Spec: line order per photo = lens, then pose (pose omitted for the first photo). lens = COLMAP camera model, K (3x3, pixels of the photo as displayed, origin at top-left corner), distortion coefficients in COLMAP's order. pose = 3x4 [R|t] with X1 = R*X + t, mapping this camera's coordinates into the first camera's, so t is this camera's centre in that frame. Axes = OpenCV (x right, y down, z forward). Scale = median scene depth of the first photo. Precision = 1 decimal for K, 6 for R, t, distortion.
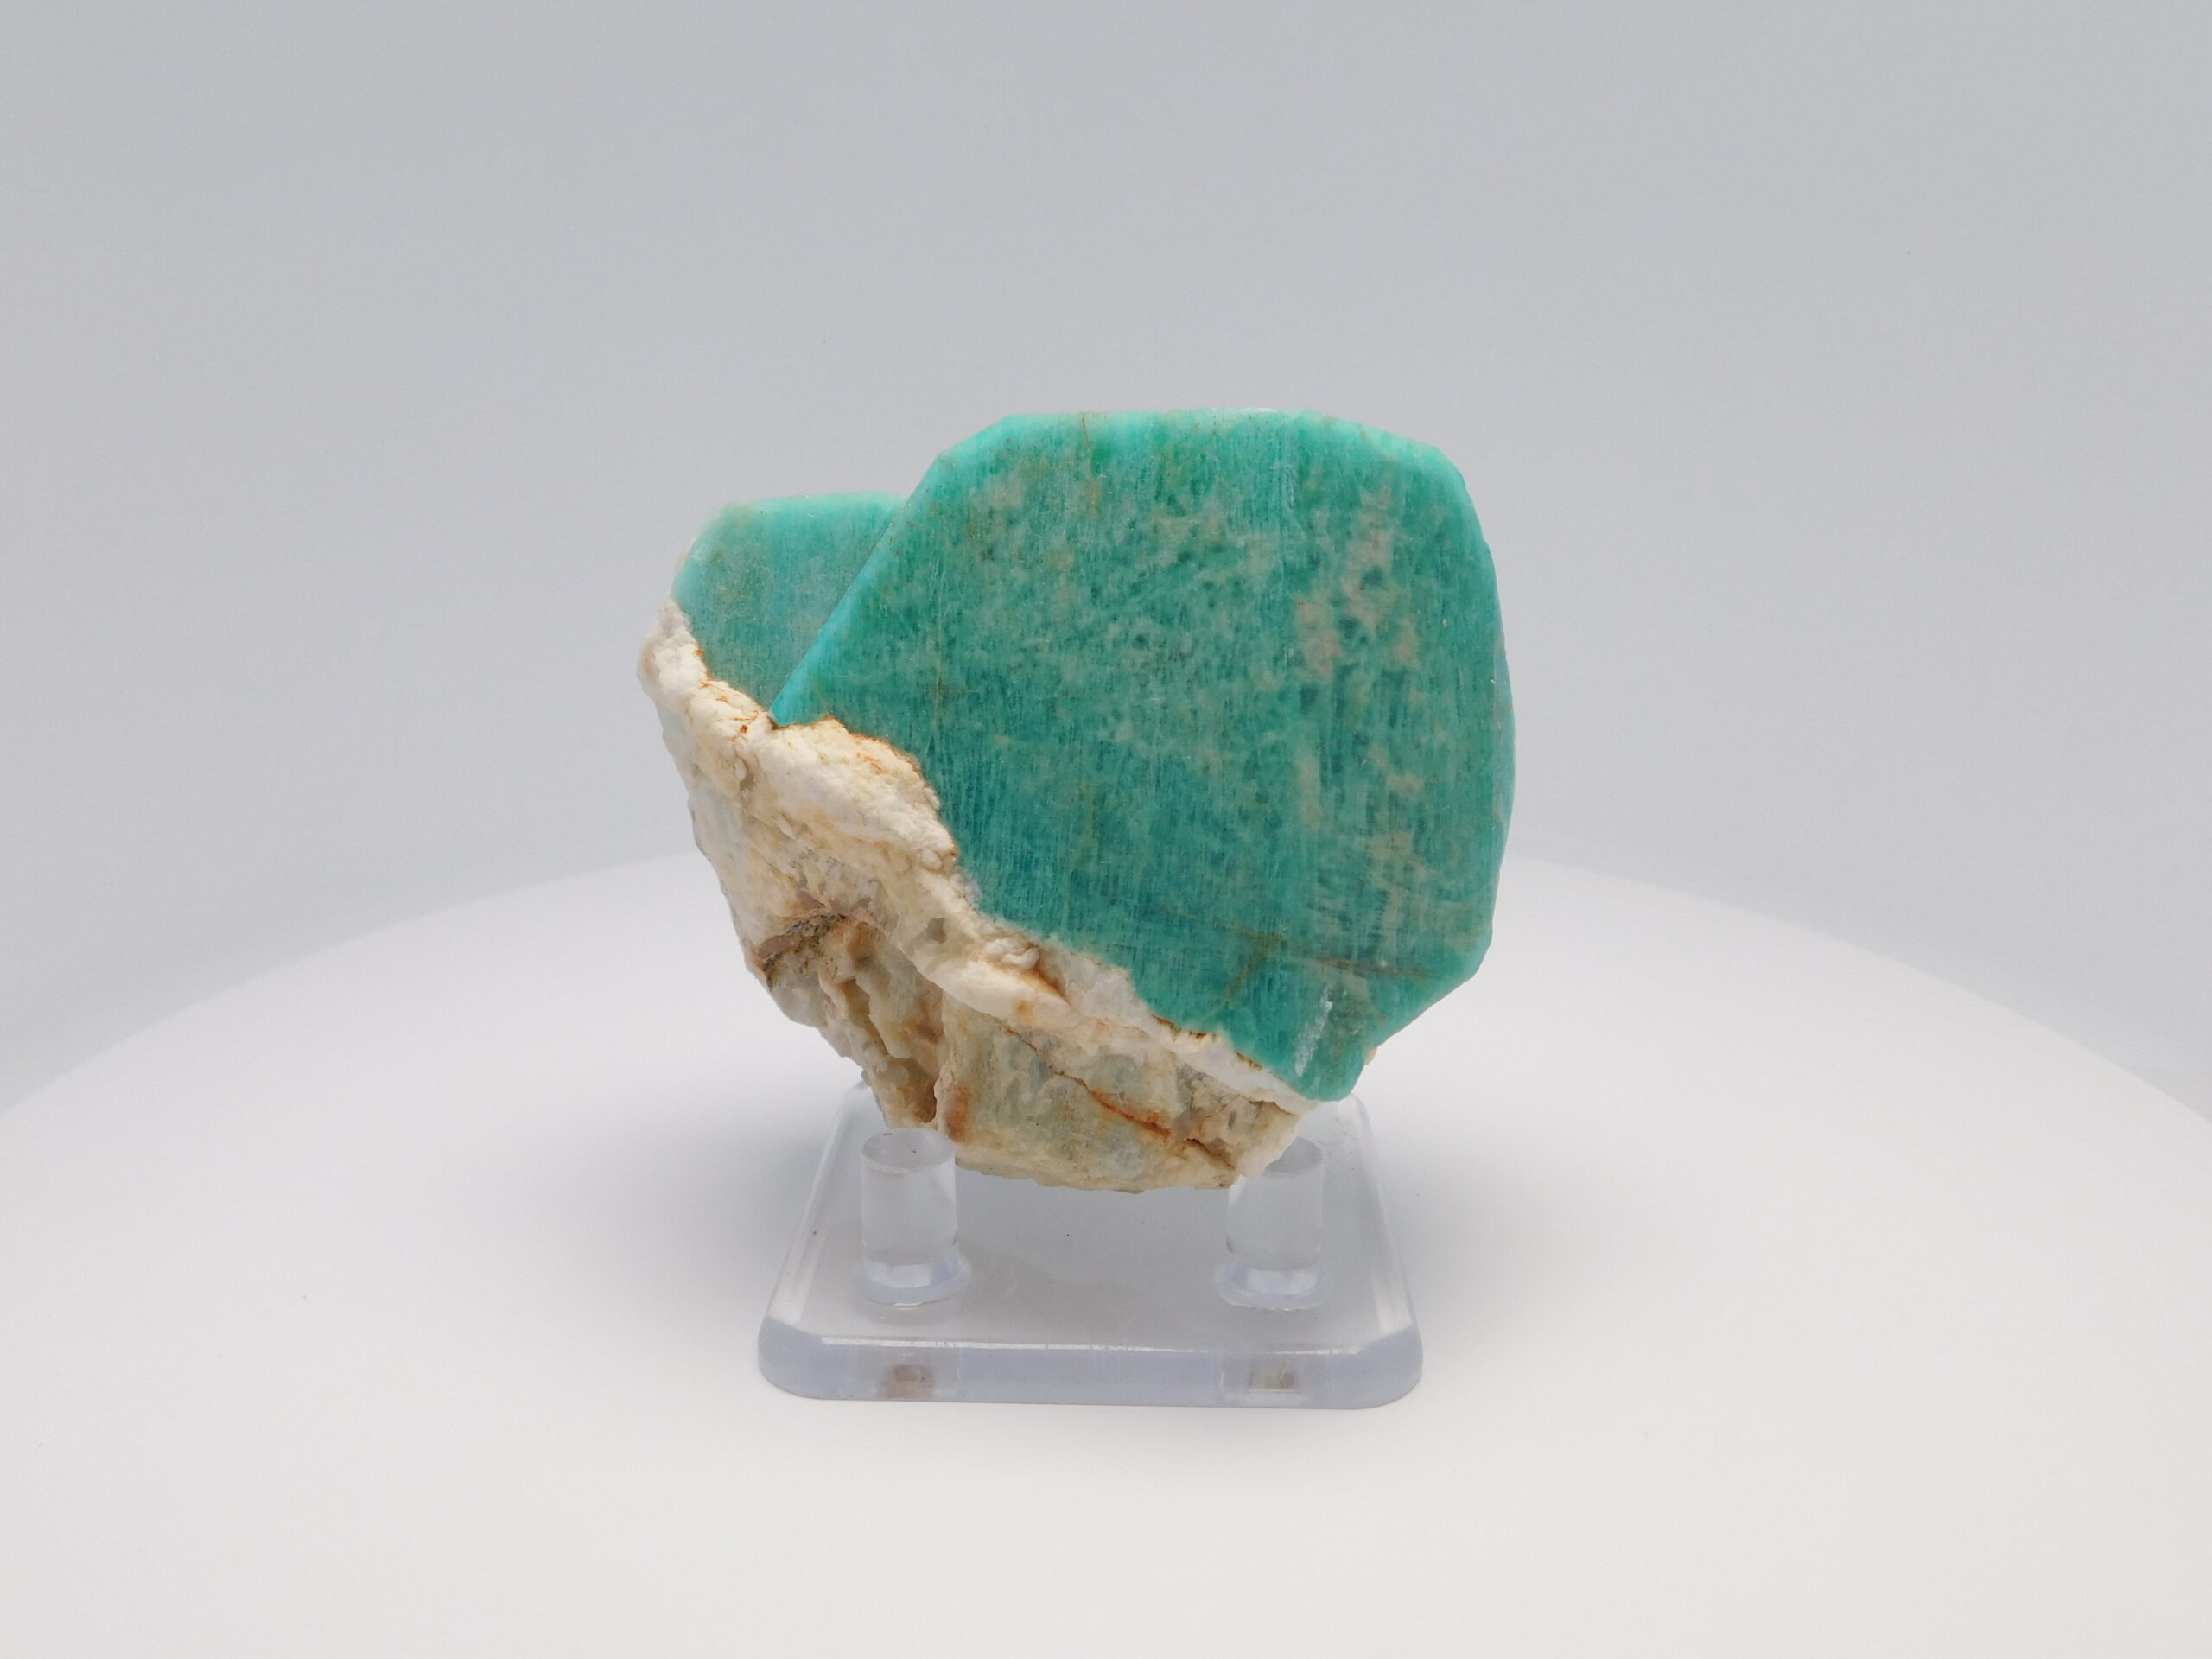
lens RADIAL K [[1921.8, 0, 1111.2], [0, 1921.8, 830.6], [0, 0, 1]] dist [-0.021716, 0.002002]
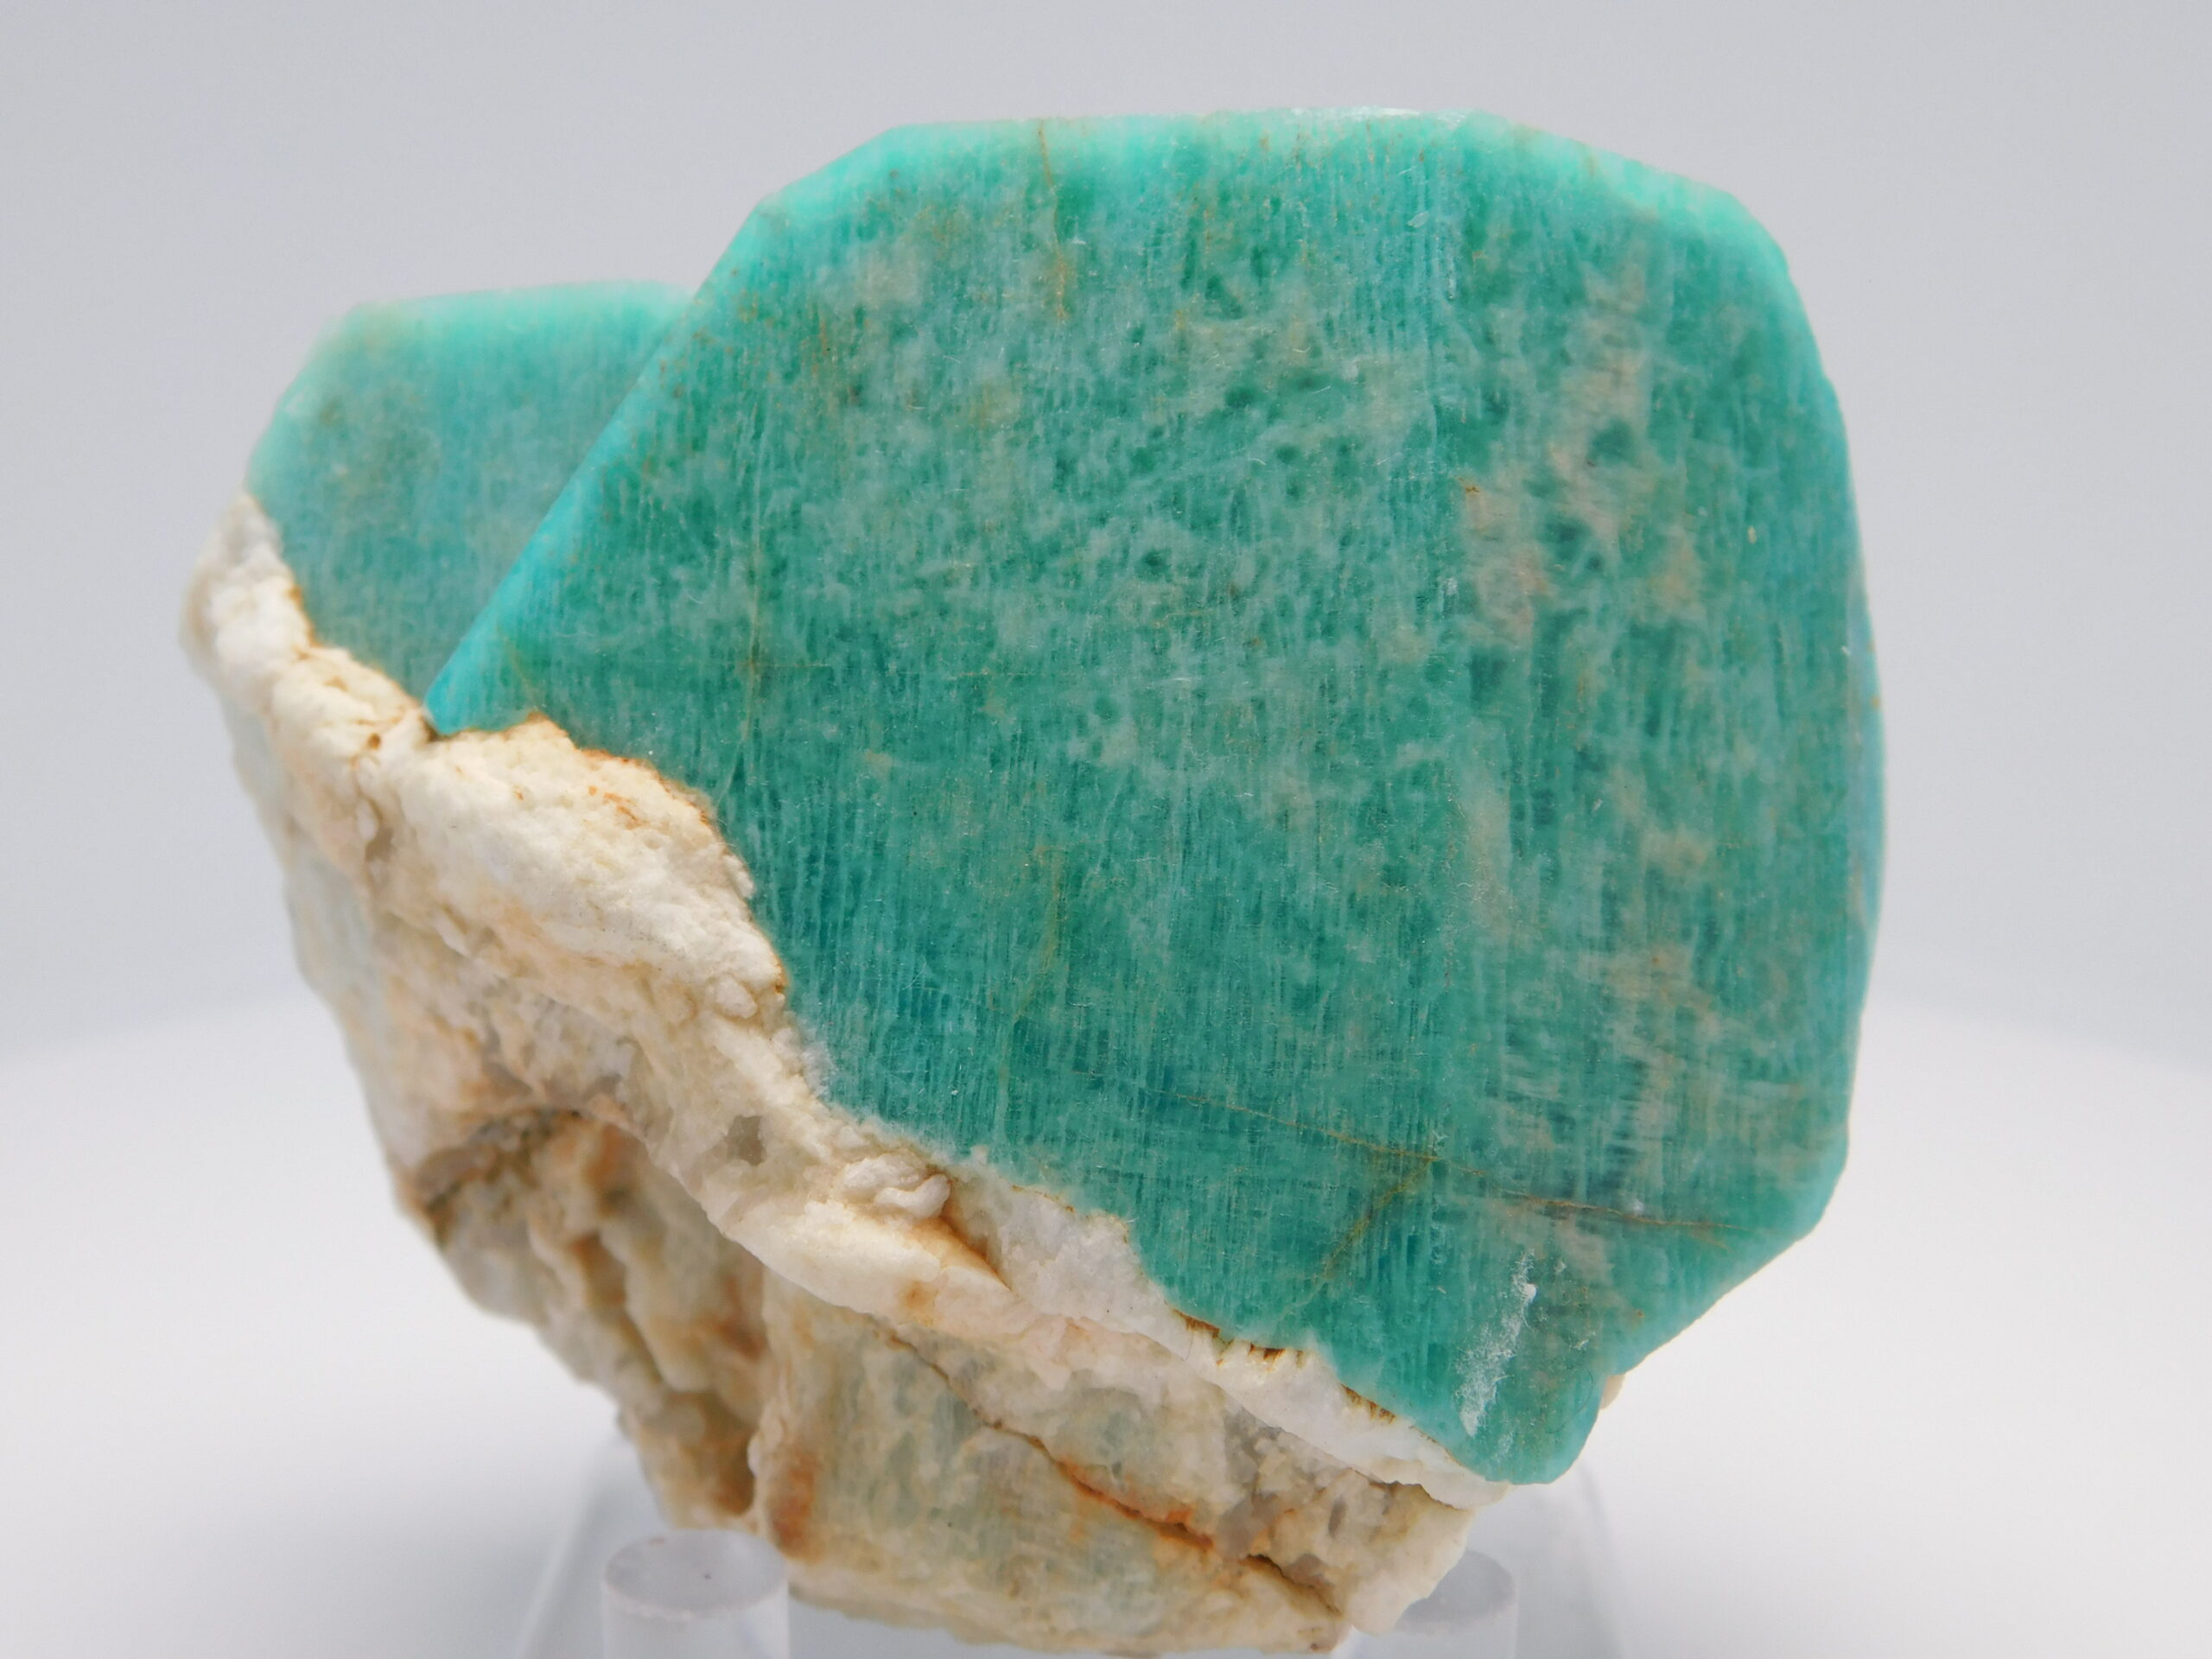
lens RADIAL K [[3298.0, 0, 1121.3], [0, 3298.0, 817.0], [0, 0, 1]] dist [-0.094959, 0.000000]
pose [[0.999989, 0.000488, -0.004578, 0.010831], [-0.000686, 0.999054, -0.043472, 0.005012], [0.004553, 0.043475, 0.999044, 0.137481]]
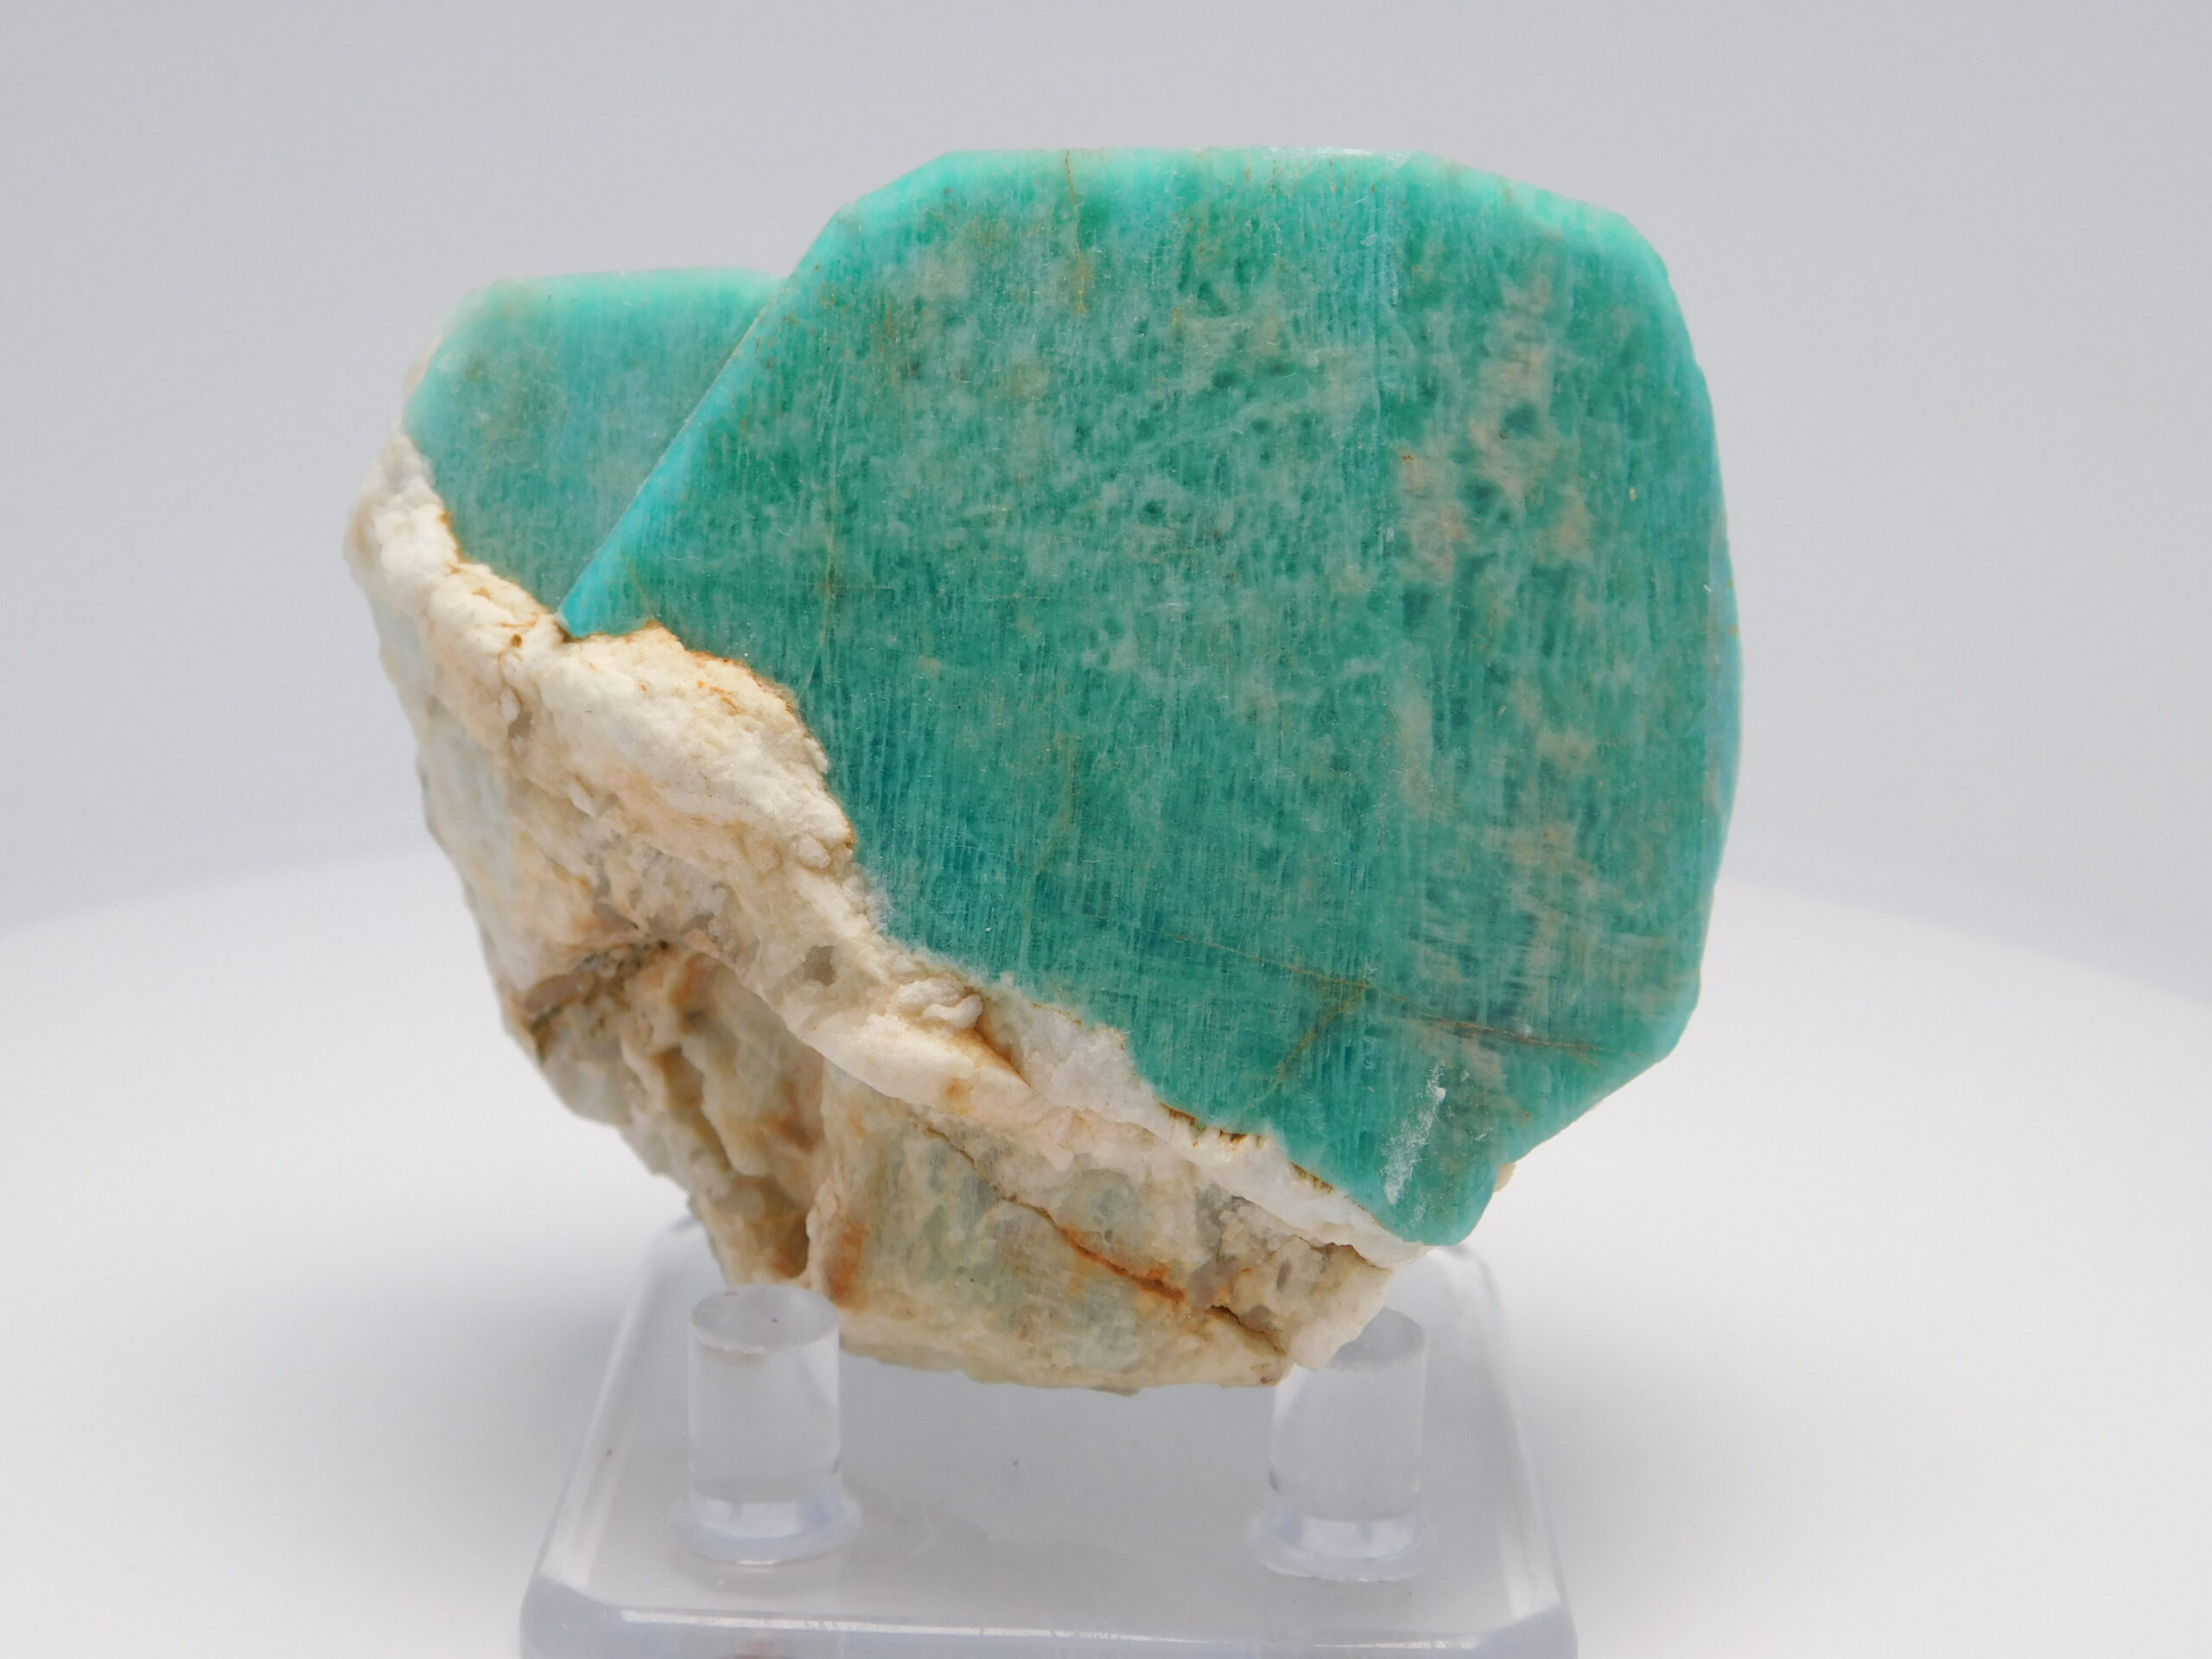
lens RADIAL K [[3298.0, 0, 1122.2], [0, 3298.0, 827.0], [0, 0, 1]] dist [-0.094959, 0.000000]
pose [[0.999691, 0.017454, 0.017694, -0.011648], [-0.017329, 0.999824, -0.007174, 0.012571], [-0.017816, 0.006865, 0.999818, -0.079703]]
